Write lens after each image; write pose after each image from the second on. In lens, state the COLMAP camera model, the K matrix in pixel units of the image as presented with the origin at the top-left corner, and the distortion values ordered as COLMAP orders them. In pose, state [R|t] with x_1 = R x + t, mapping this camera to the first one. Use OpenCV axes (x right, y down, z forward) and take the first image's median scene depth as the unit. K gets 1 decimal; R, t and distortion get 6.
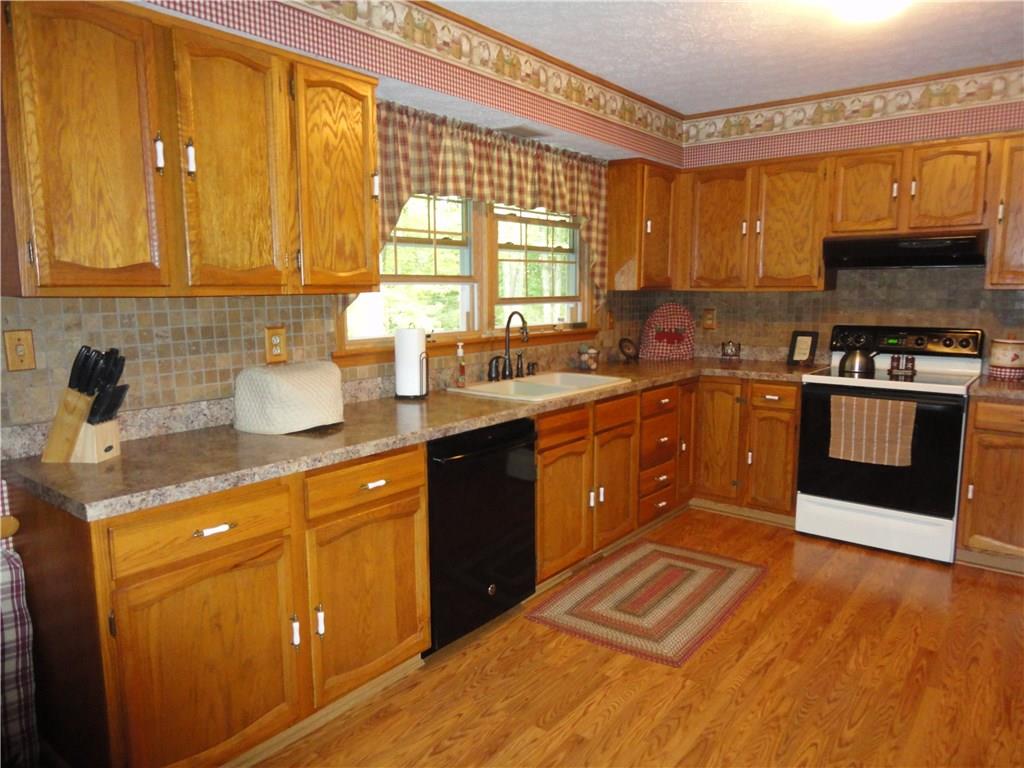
lens RADIAL K [[697.6, 0, 512.0], [0, 697.6, 383.0], [0, 0, 1]] dist [-0.009683, 0.012570]
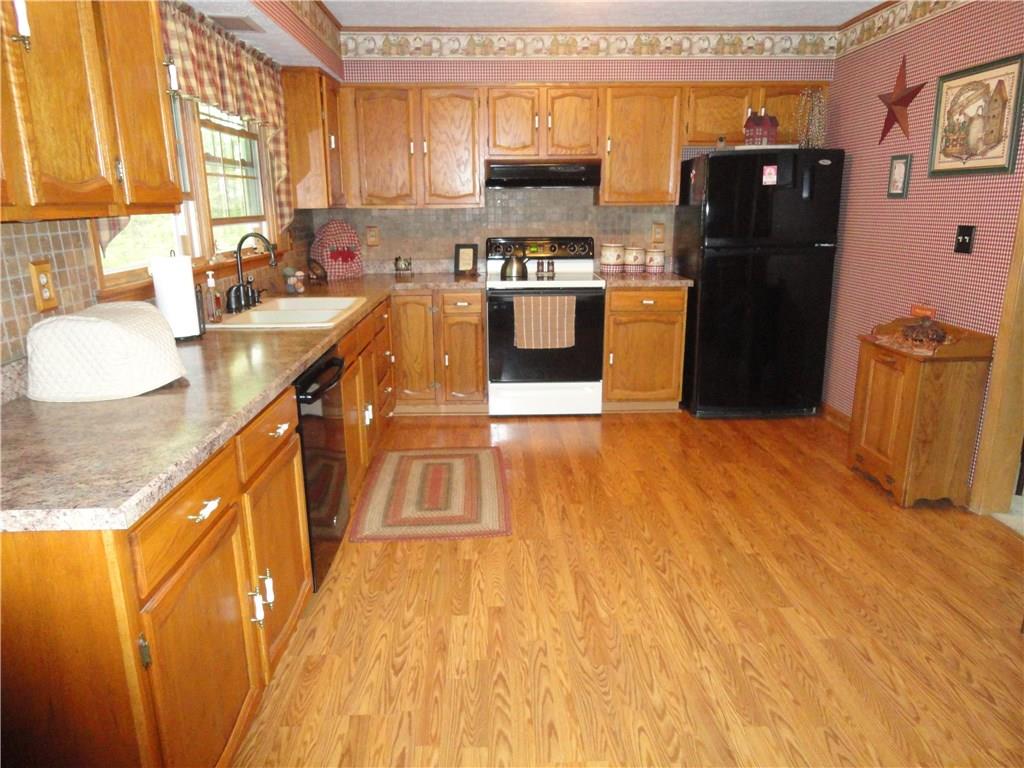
lens RADIAL K [[697.6, 0, 516.2], [0, 697.6, 386.0], [0, 0, 1]] dist [-0.009683, 0.012570]
pose [[0.760102, -0.166200, 0.628189, -0.322829], [0.091424, 0.984474, 0.149840, -0.010943], [-0.643340, -0.056463, 0.763496, 0.076043]]
